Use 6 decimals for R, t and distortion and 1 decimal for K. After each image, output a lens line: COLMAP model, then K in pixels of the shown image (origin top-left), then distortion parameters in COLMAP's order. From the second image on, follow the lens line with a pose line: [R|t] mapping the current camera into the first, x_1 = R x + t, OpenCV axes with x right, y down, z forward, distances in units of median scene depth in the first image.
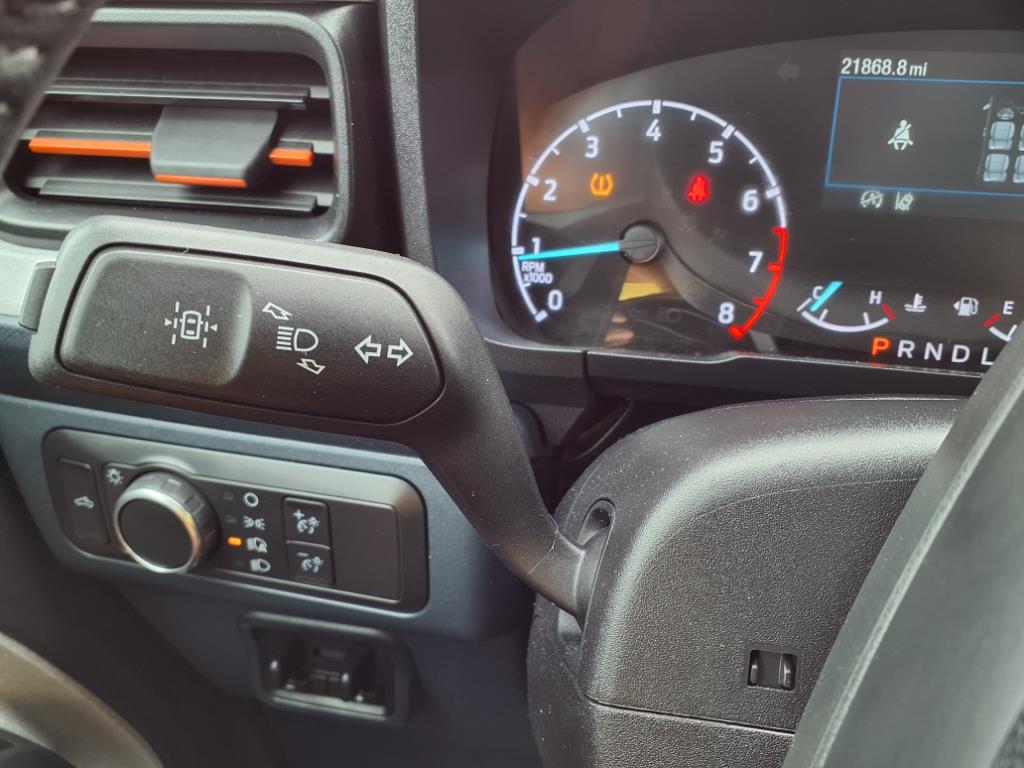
lens RADIAL K [[875.4, 0, 534.2], [0, 875.4, 395.5], [0, 0, 1]] dist [0.014015, -0.021489]
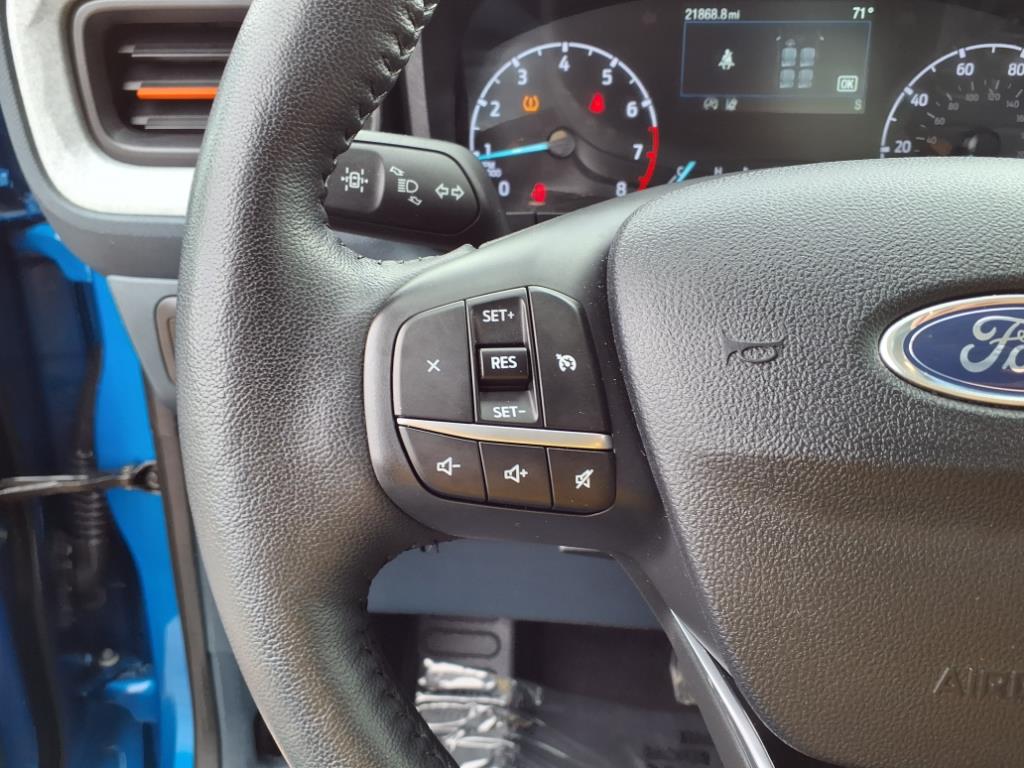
lens RADIAL K [[875.4, 0, 529.2], [0, 875.4, 400.9], [0, 0, 1]] dist [0.014015, -0.021489]
pose [[0.990135, -0.086429, 0.110281, -0.132835], [0.078025, 0.993866, 0.078371, 0.139195], [-0.116378, -0.068993, 0.990806, -0.486726]]
